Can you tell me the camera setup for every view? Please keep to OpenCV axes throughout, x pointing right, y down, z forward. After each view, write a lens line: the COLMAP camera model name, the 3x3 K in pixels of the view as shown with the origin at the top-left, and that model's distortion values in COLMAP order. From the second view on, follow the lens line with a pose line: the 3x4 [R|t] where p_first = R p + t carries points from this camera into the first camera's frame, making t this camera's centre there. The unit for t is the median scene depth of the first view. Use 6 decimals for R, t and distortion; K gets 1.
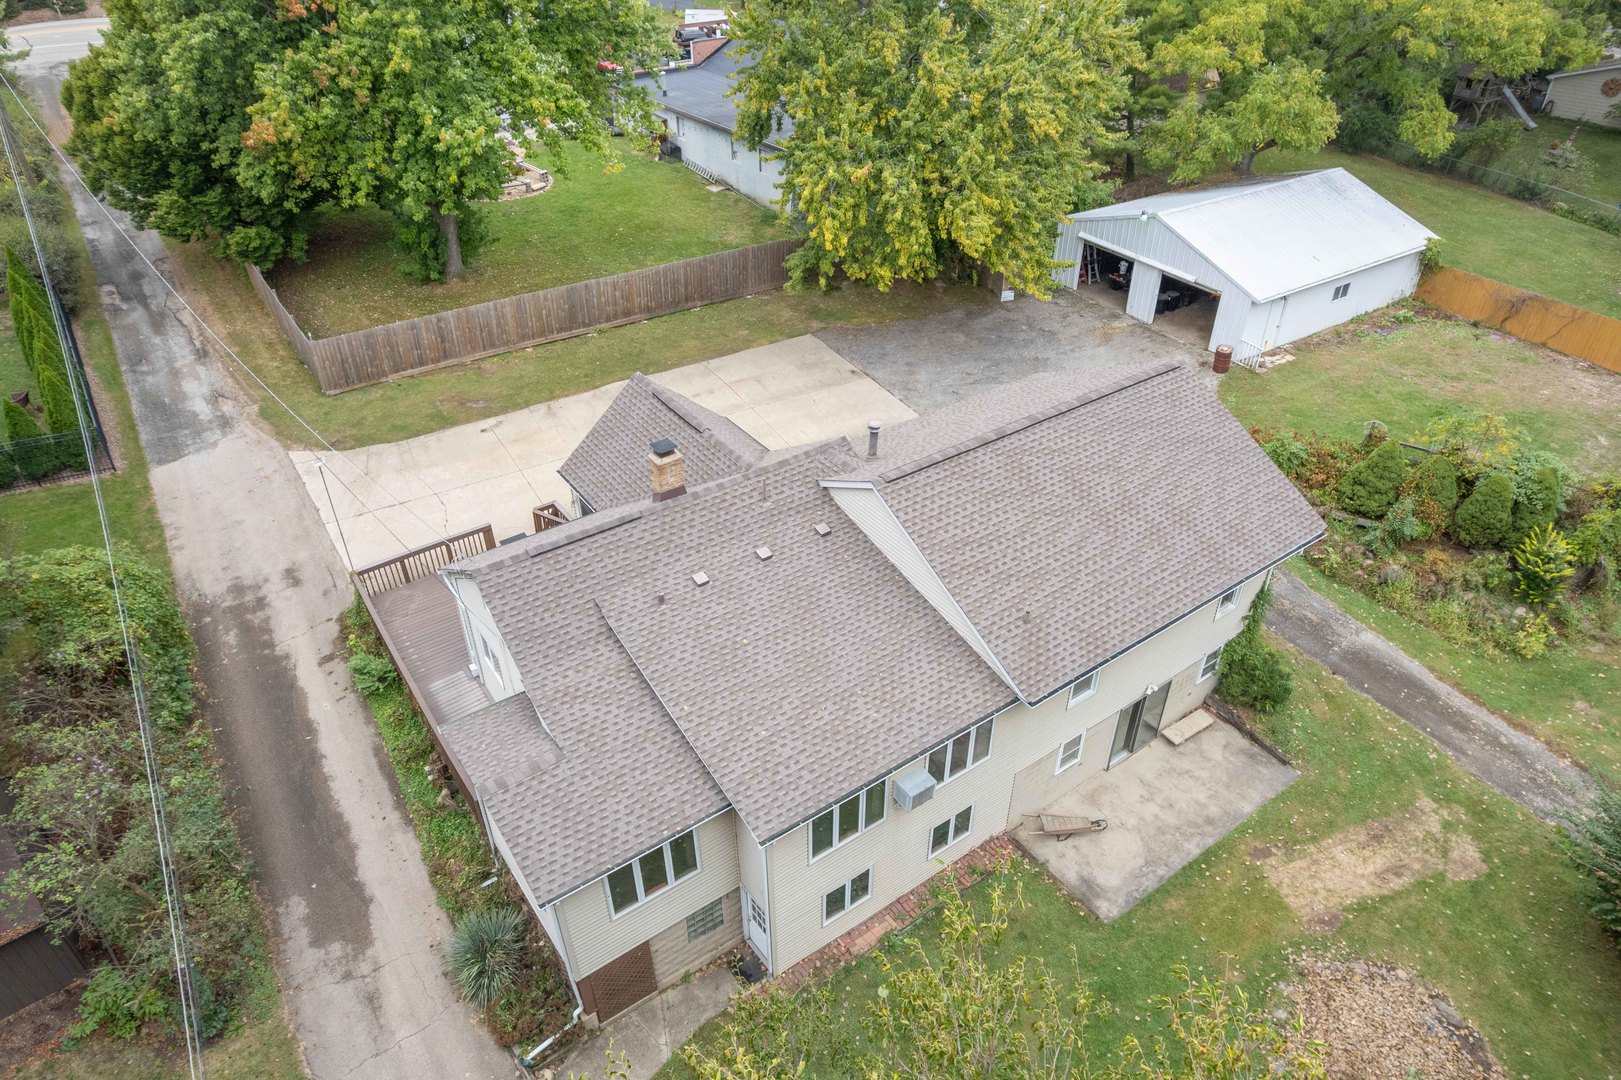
lens RADIAL K [[1032.5, 0, 808.3], [0, 1032.5, 541.2], [0, 0, 1]] dist [-0.005277, 0.007052]
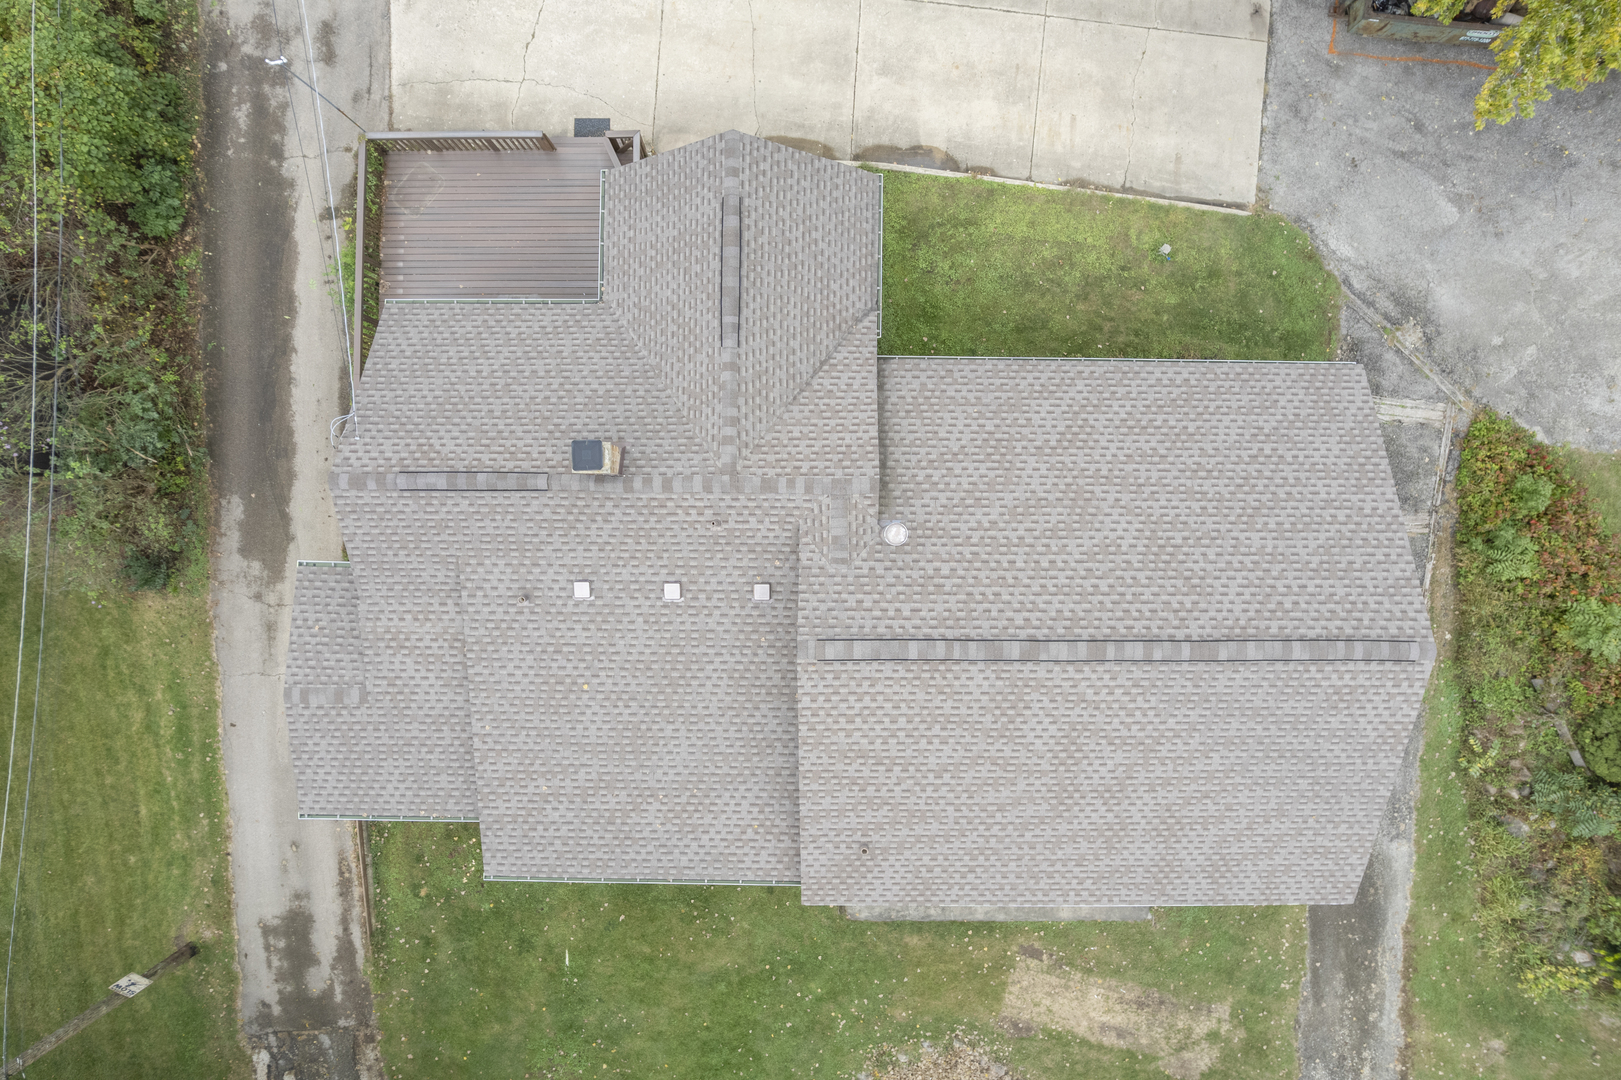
lens RADIAL K [[1032.5, 0, 812.4], [0, 1032.5, 542.6], [0, 0, 1]] dist [-0.005277, 0.007052]
pose [[0.813024, 0.582230, -0.000361, 0.023305], [-0.337168, 0.471325, 0.814967, -0.667971], [0.474668, -0.662466, 0.579508, 0.576171]]
